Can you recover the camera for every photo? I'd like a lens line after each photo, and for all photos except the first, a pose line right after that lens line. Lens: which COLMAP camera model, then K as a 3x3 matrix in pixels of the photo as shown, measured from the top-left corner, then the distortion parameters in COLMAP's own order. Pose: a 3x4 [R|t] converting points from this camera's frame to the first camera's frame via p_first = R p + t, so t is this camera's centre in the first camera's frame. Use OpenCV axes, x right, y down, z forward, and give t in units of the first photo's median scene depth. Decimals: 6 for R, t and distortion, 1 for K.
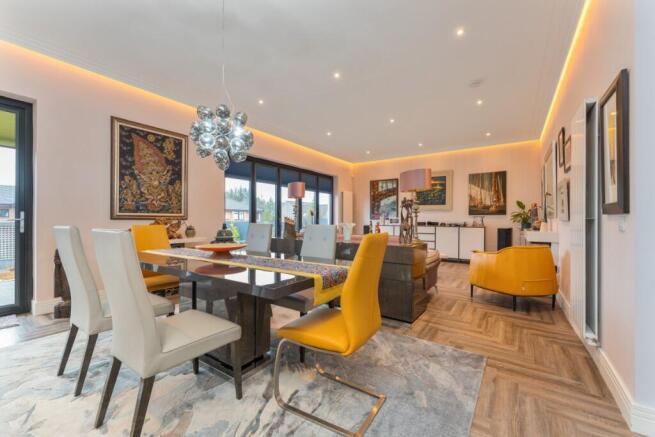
lens RADIAL K [[264.2, 0, 328.4], [0, 264.2, 215.7], [0, 0, 1]] dist [-0.003545, -0.000050]
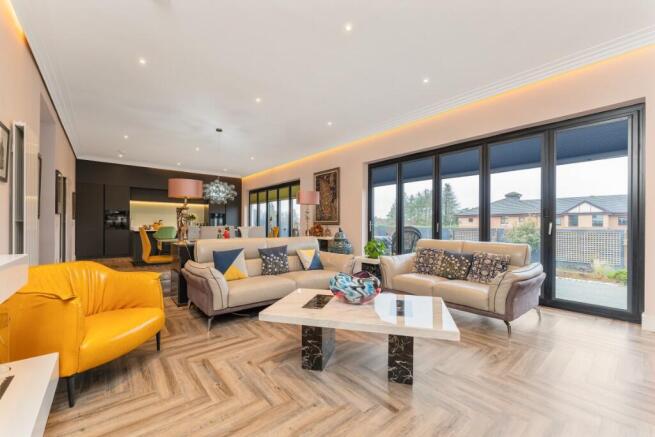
lens RADIAL K [[264.2, 0, 328.9], [0, 264.2, 223.5], [0, 0, 1]] dist [-0.003545, -0.000050]
pose [[-0.276640, -0.008734, -0.960934, 0.917759], [-0.001492, 0.999961, -0.008659, 0.022222], [0.960973, -0.000962, -0.276642, 1.392166]]
